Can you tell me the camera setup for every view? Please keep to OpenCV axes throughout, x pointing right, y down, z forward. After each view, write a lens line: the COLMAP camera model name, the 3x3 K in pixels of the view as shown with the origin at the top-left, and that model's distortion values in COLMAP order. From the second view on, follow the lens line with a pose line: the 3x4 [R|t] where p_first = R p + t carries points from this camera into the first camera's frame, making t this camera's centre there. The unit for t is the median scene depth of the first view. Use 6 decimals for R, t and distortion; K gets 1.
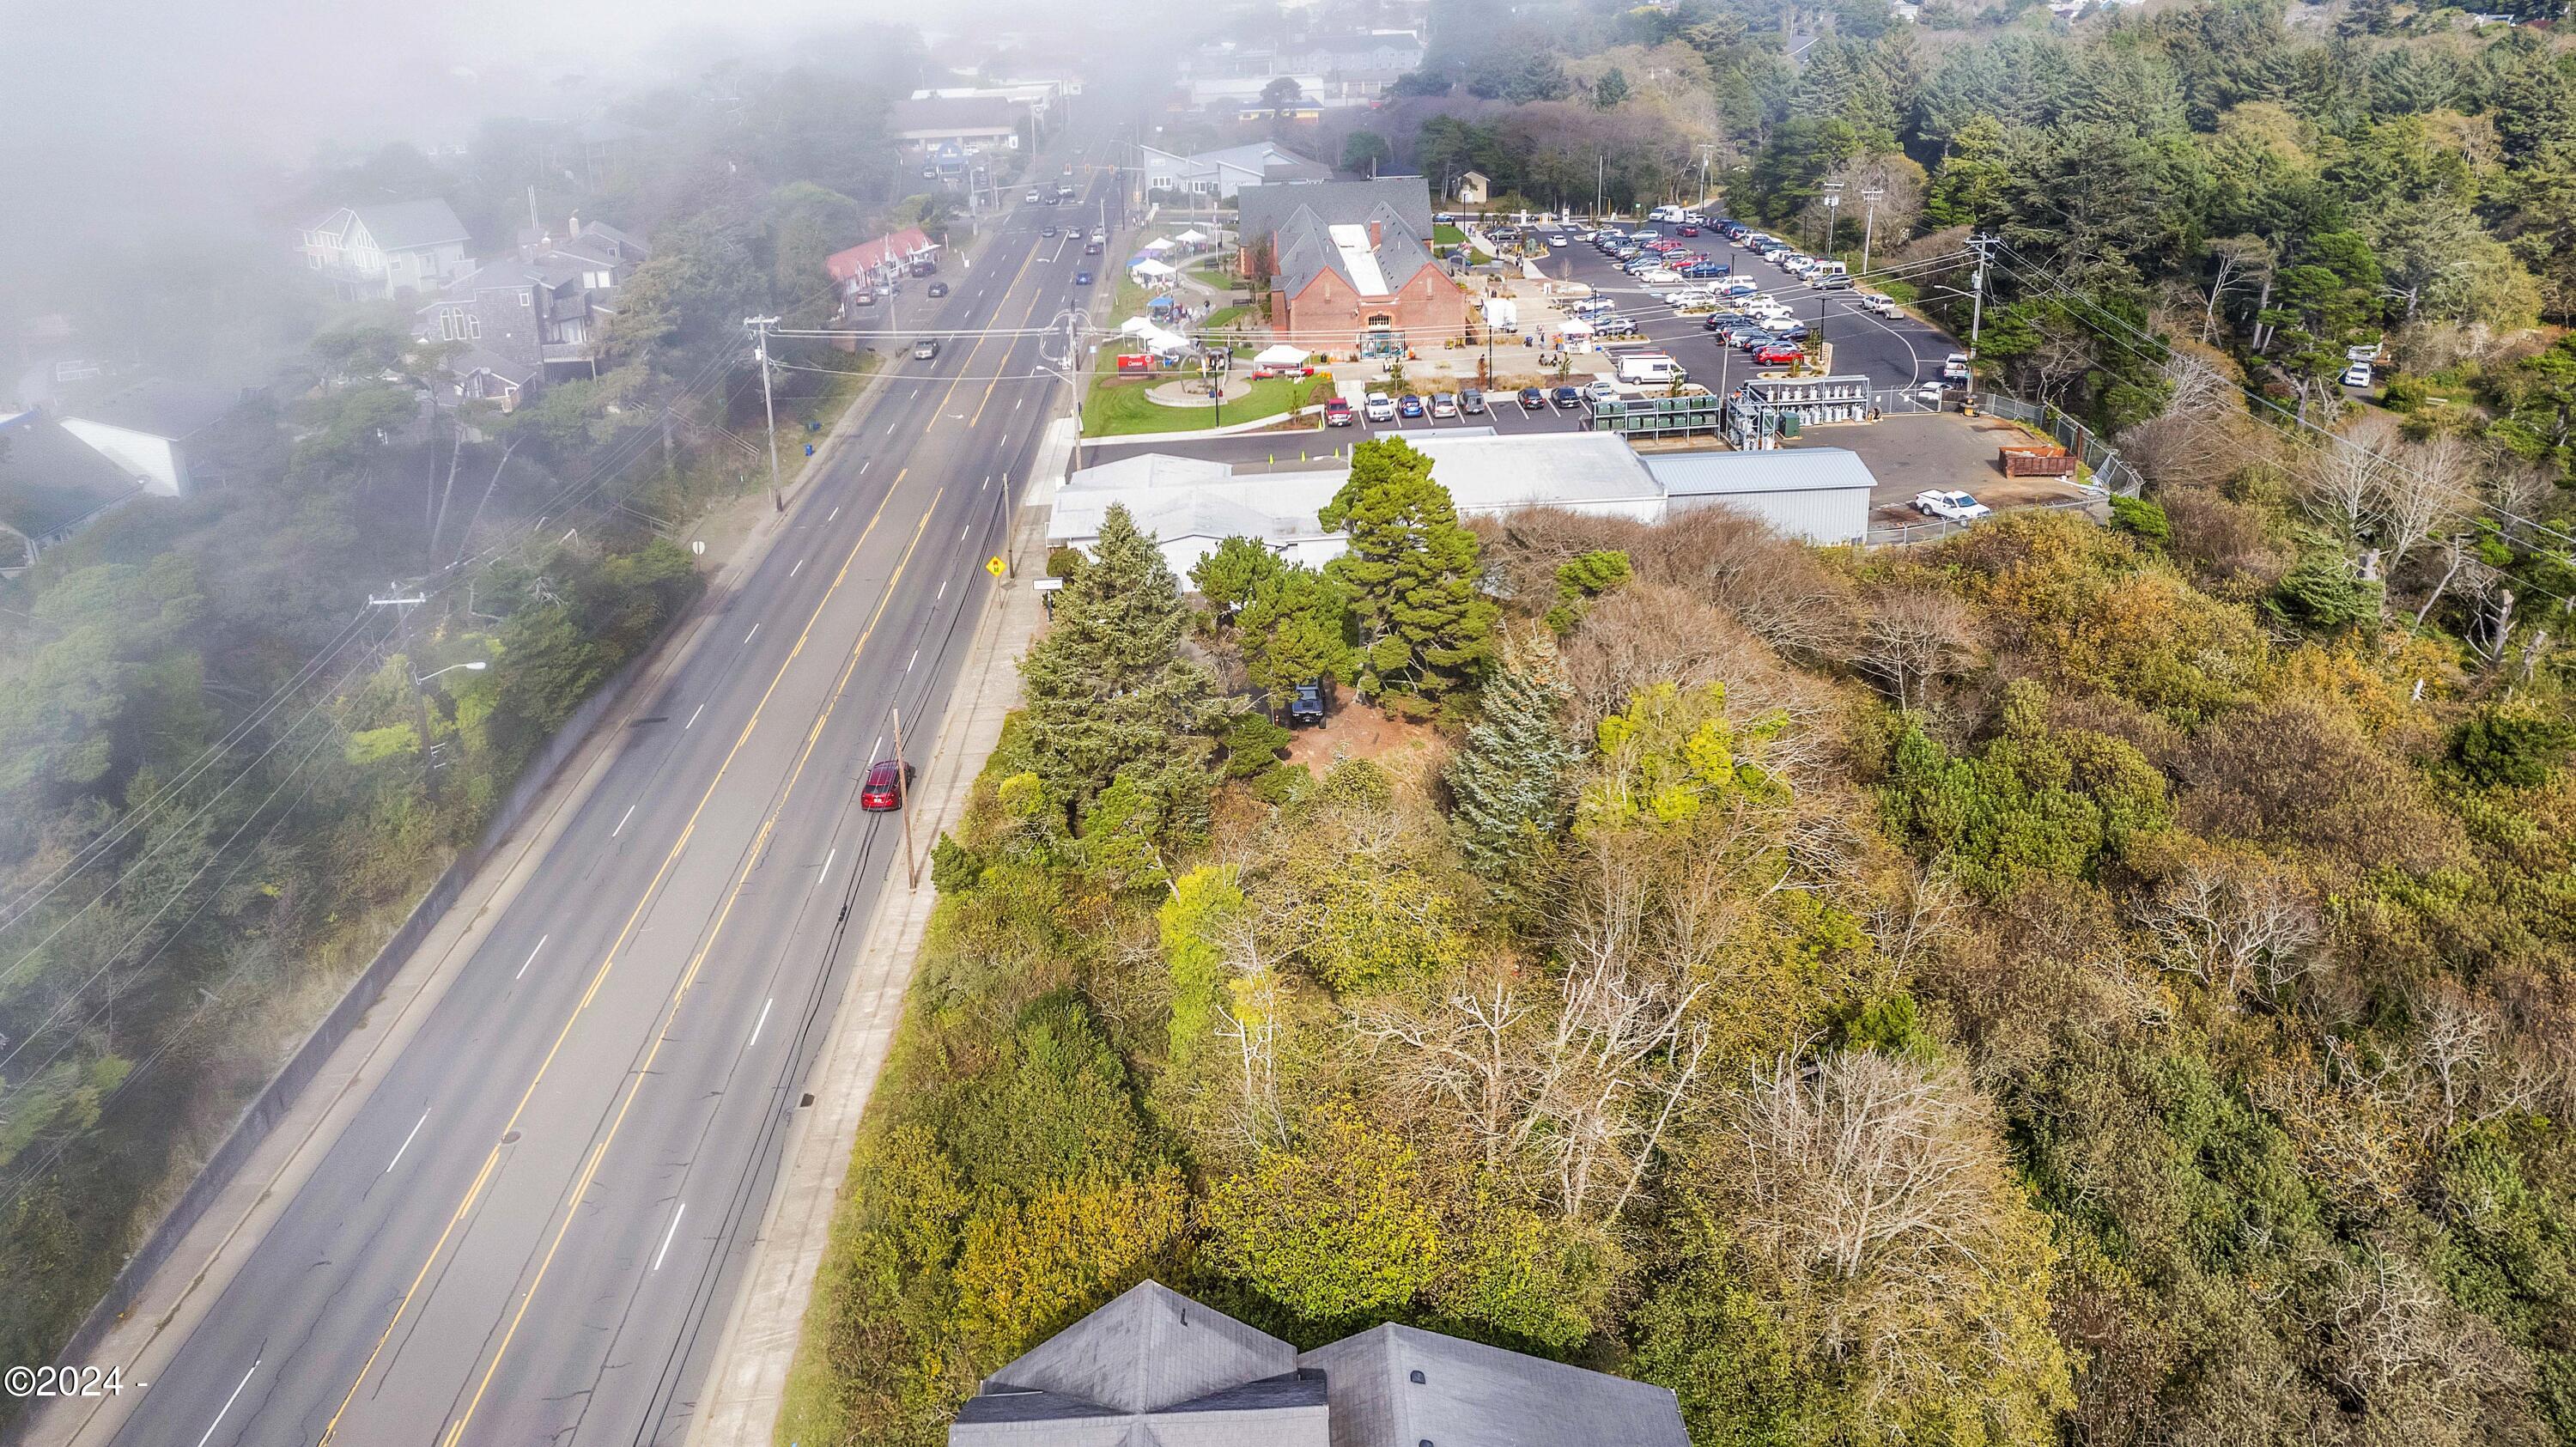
lens RADIAL K [[1735.5, 0, 1308.3], [0, 1735.5, 508.2], [0, 0, 1]] dist [-0.048125, 0.028772]
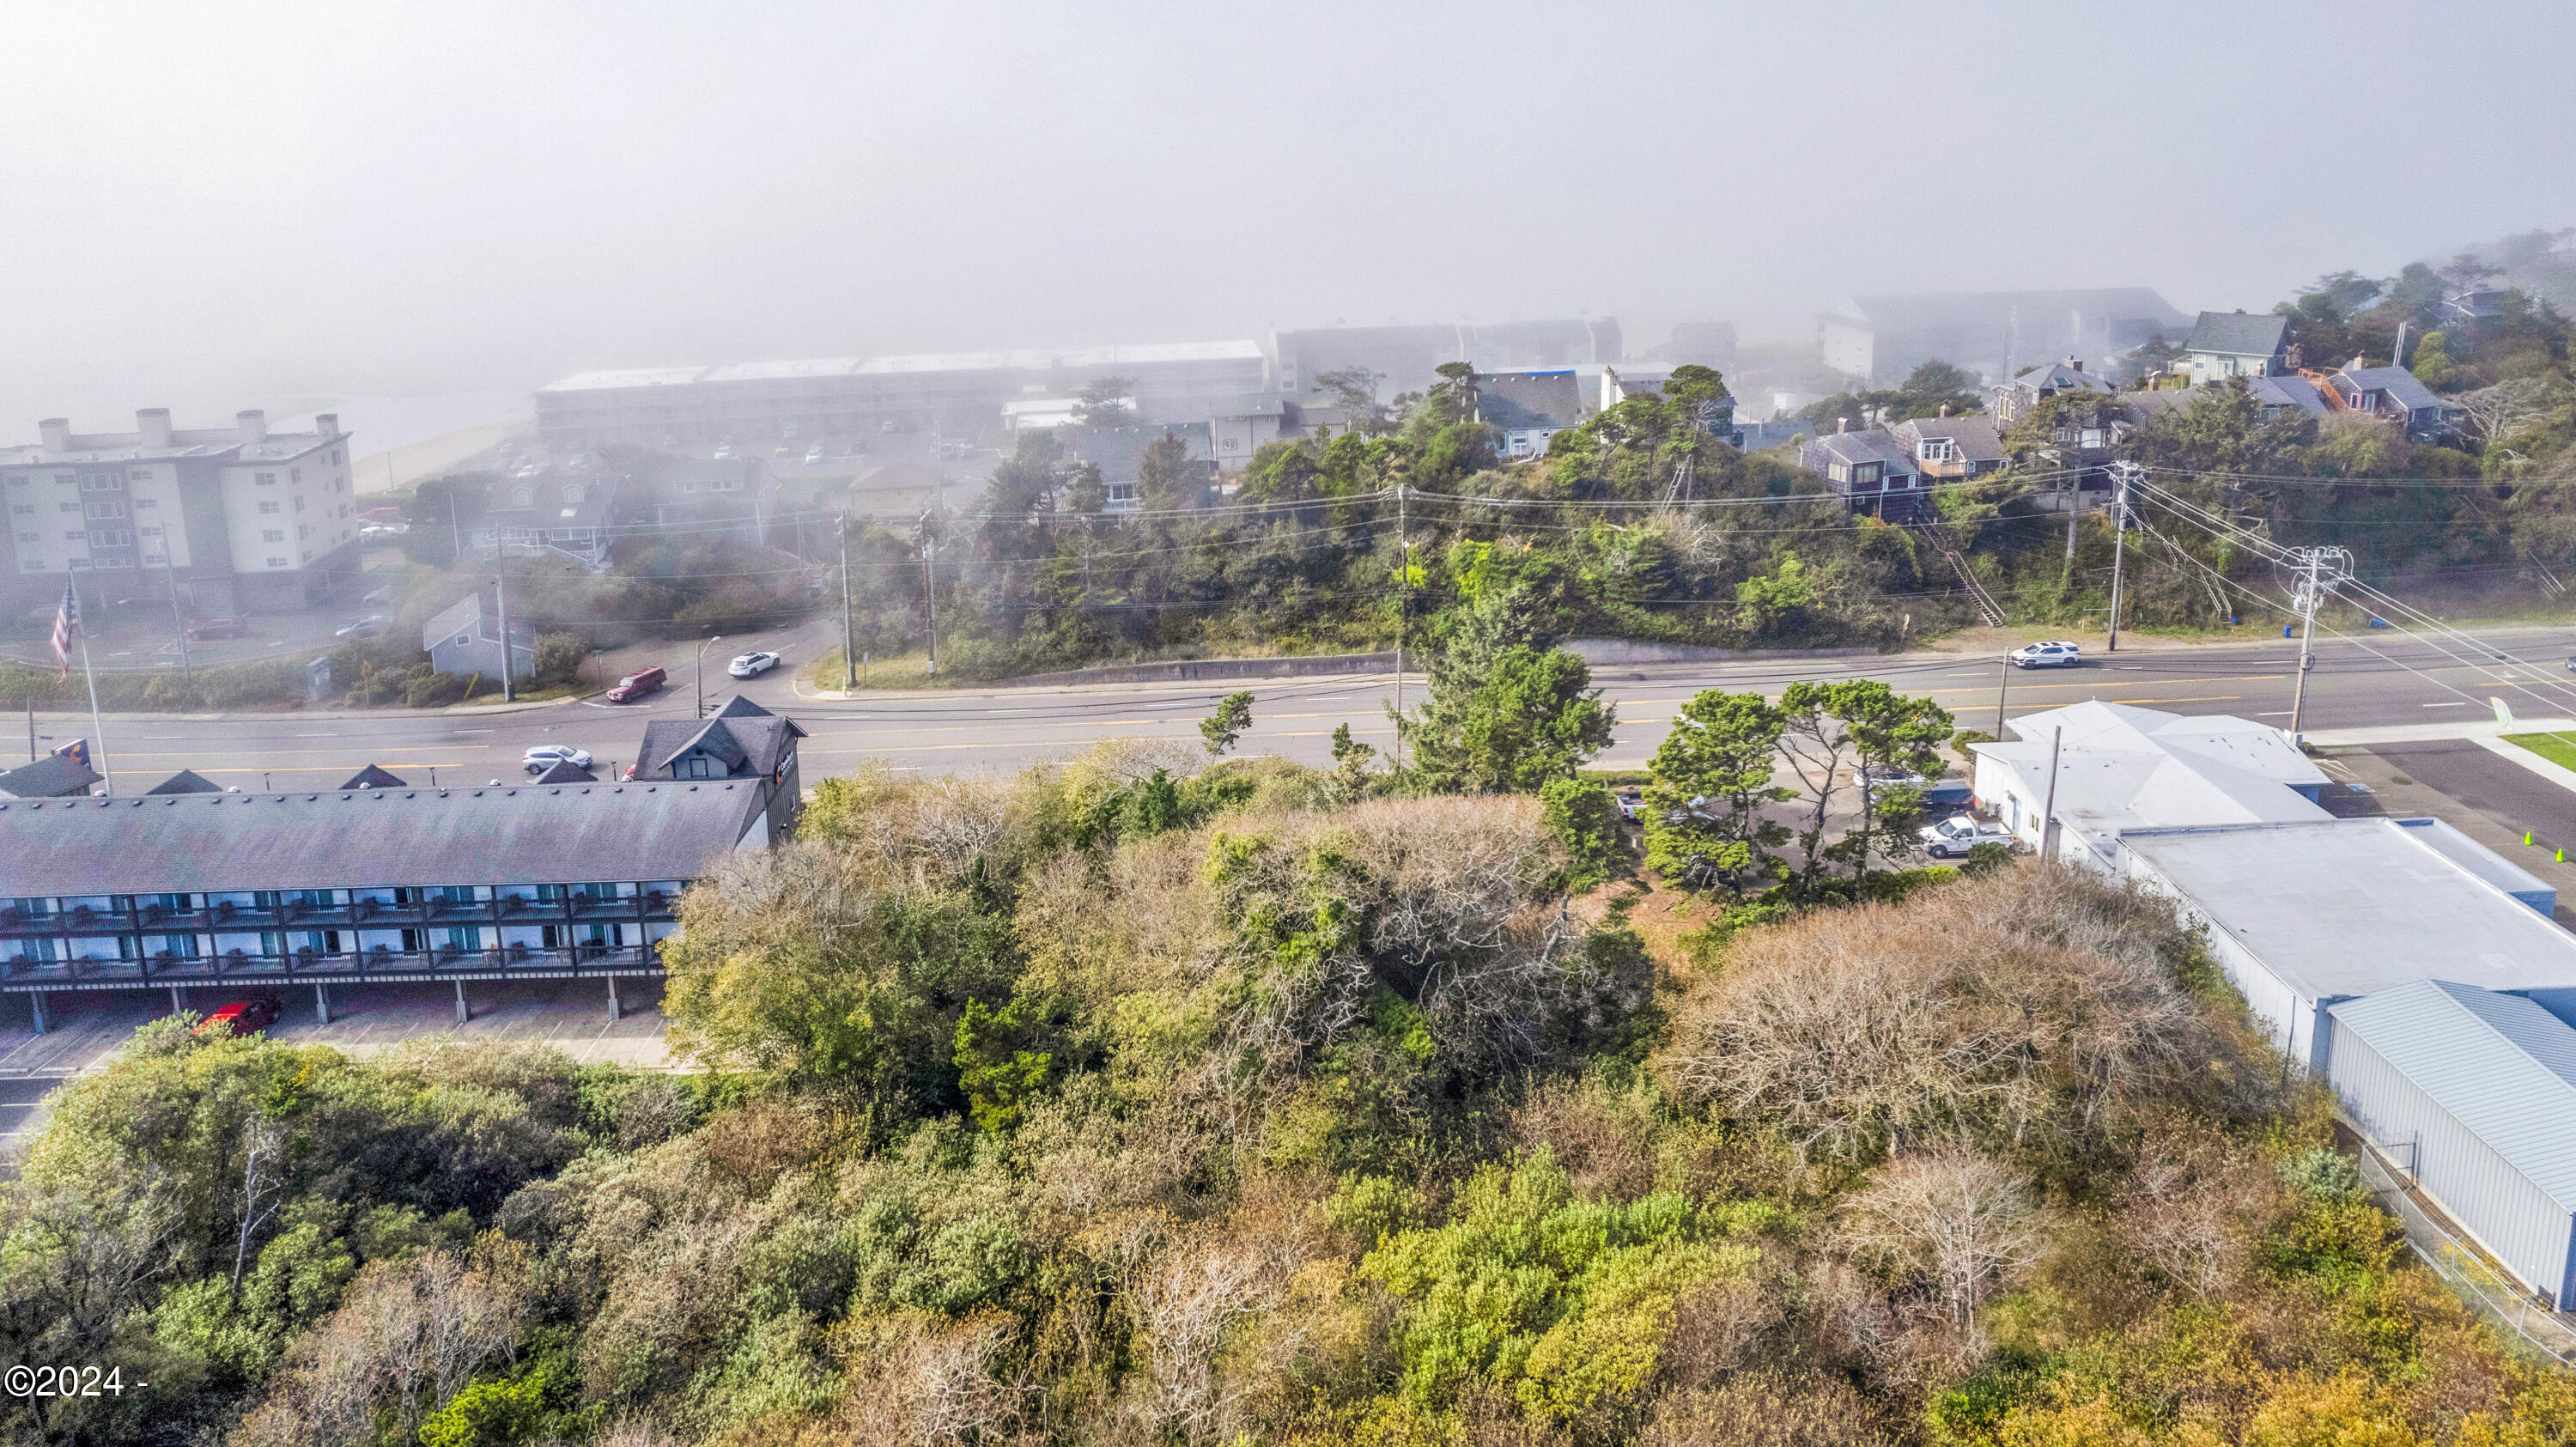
lens RADIAL K [[1735.5, 0, 1300.3], [0, 1735.5, 506.1], [0, 0, 1]] dist [-0.048125, 0.028772]
pose [[-0.011730, 0.262077, -0.964976, 0.753291], [-0.287109, 0.923523, 0.254309, -0.225960], [0.957826, 0.280036, 0.064412, 0.512460]]
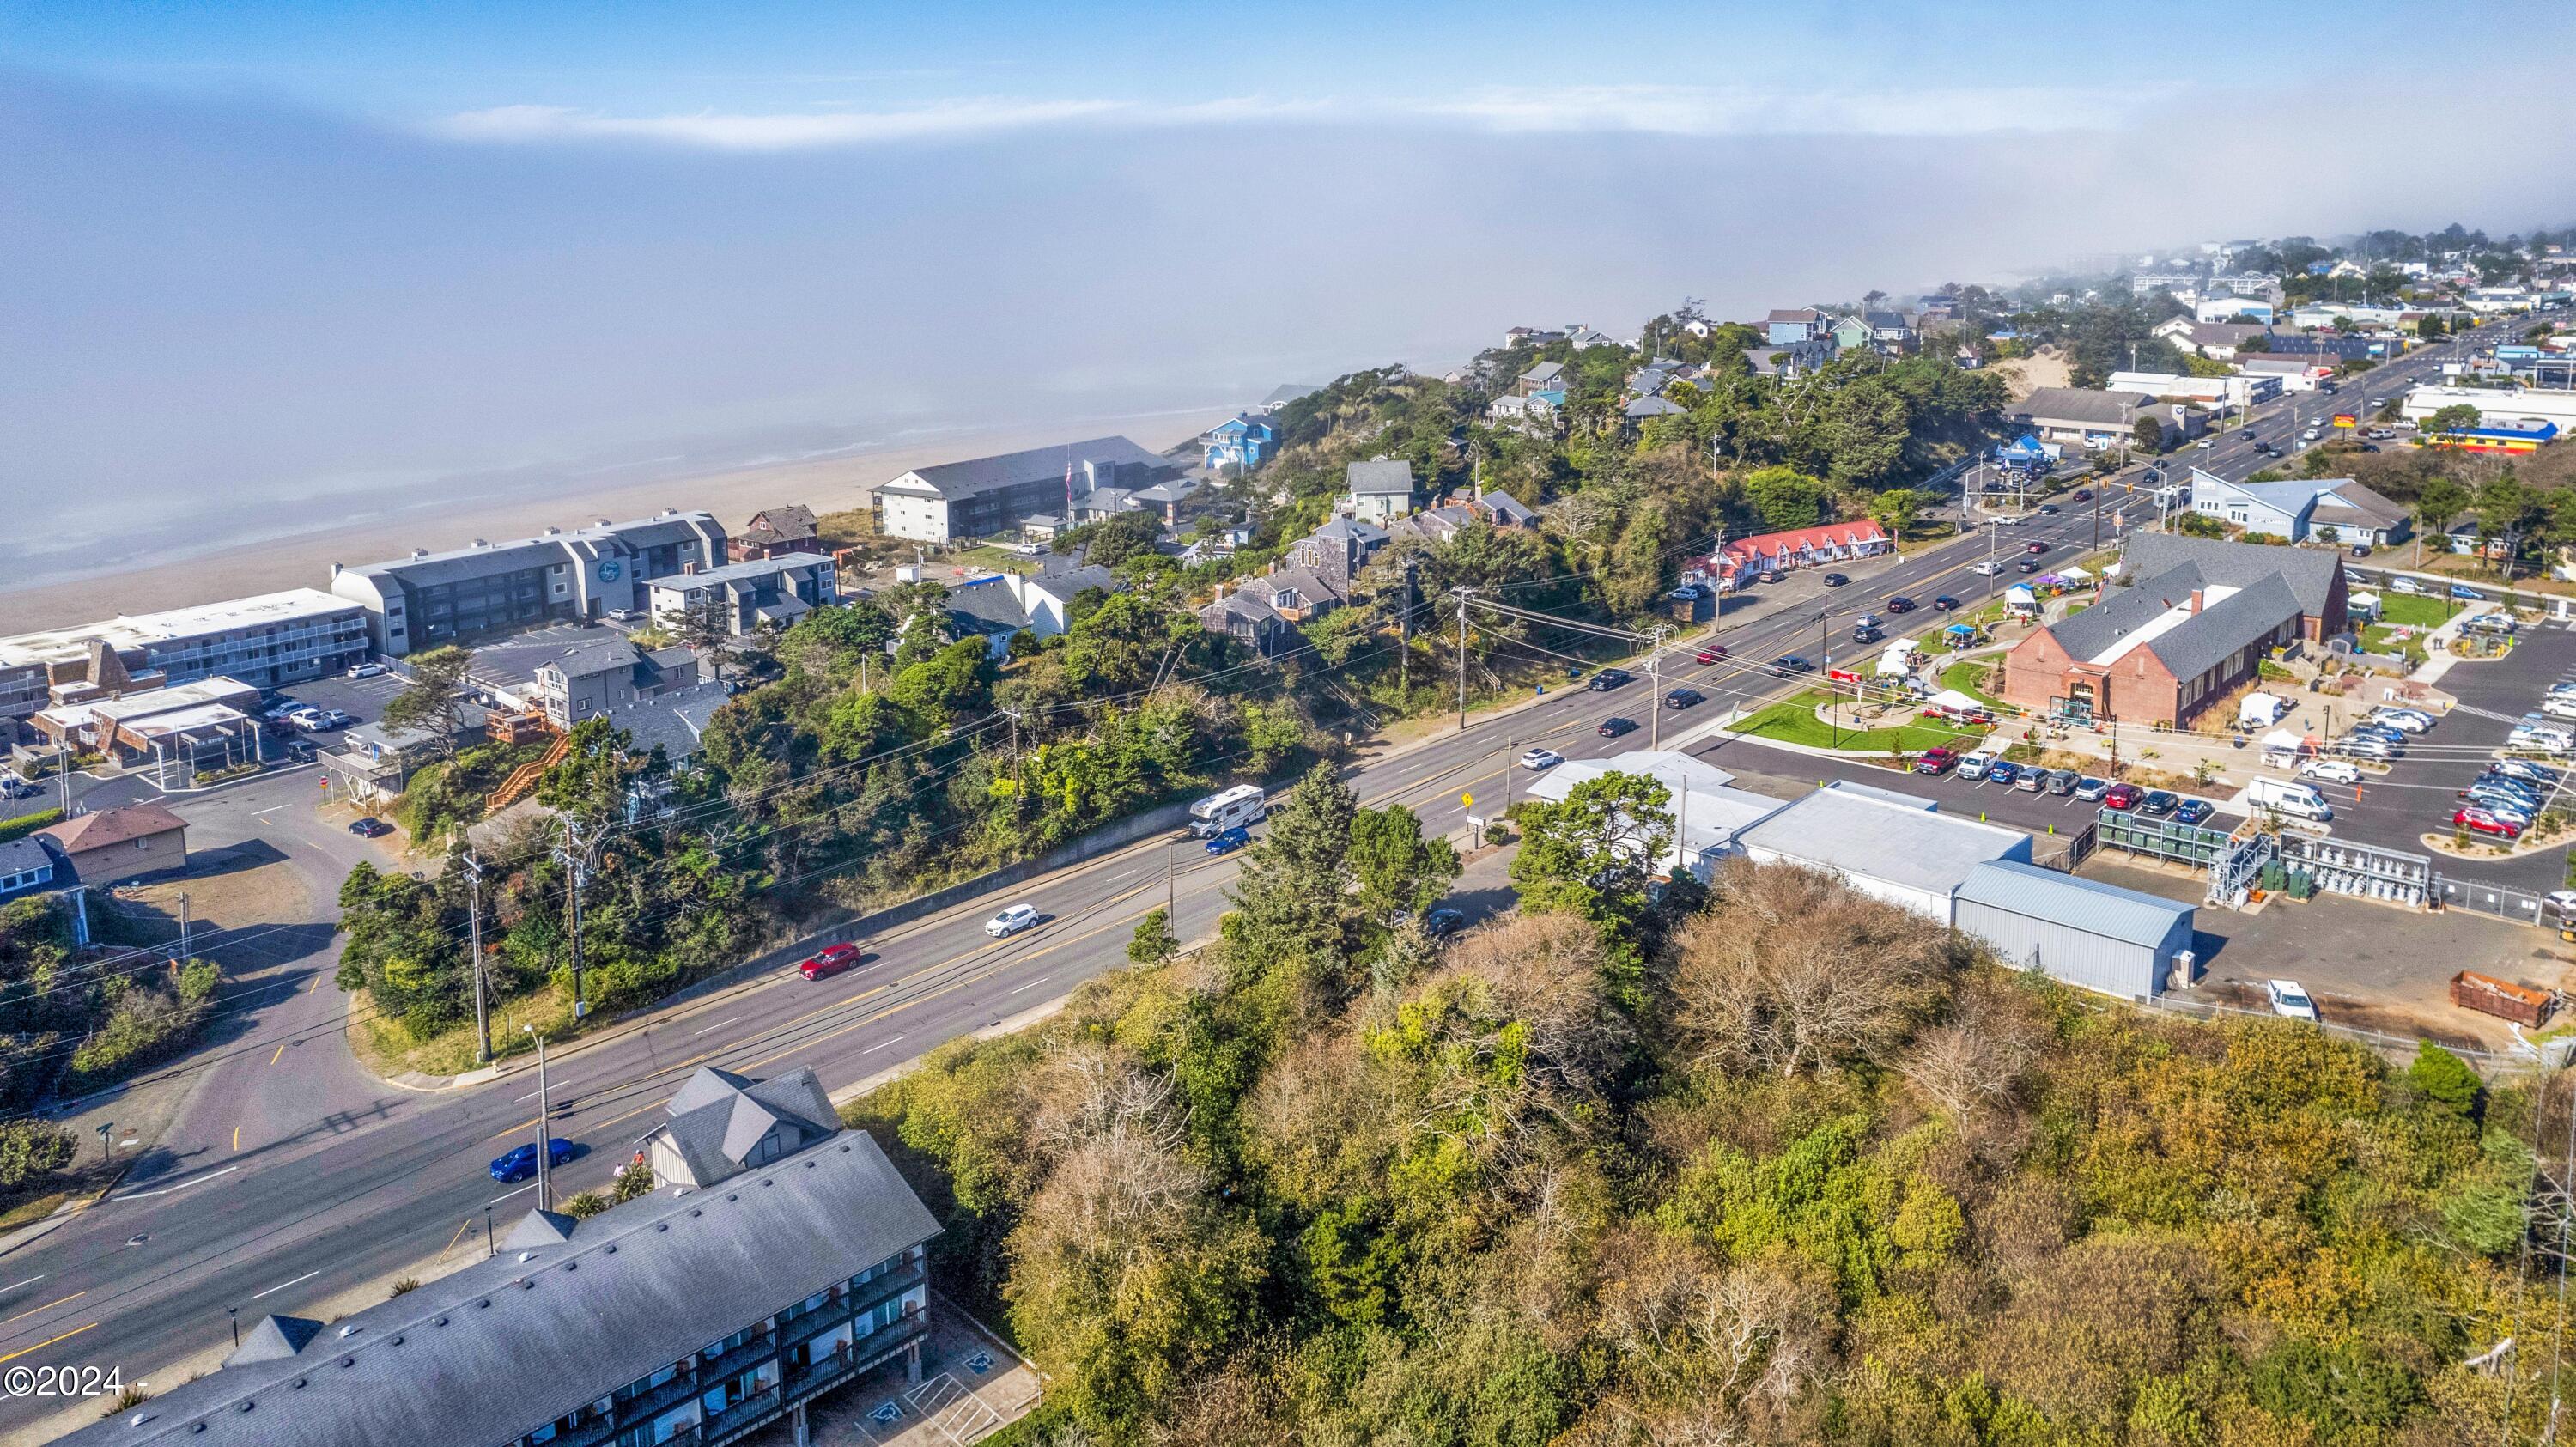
lens RADIAL K [[1735.5, 0, 1321.6], [0, 1735.5, 487.2], [0, 0, 1]] dist [-0.048125, 0.028772]
pose [[0.687657, 0.133281, -0.713698, 0.648013], [-0.226981, 0.973198, -0.036957, -0.122653], [0.689643, 0.187410, 0.699478, -0.079017]]
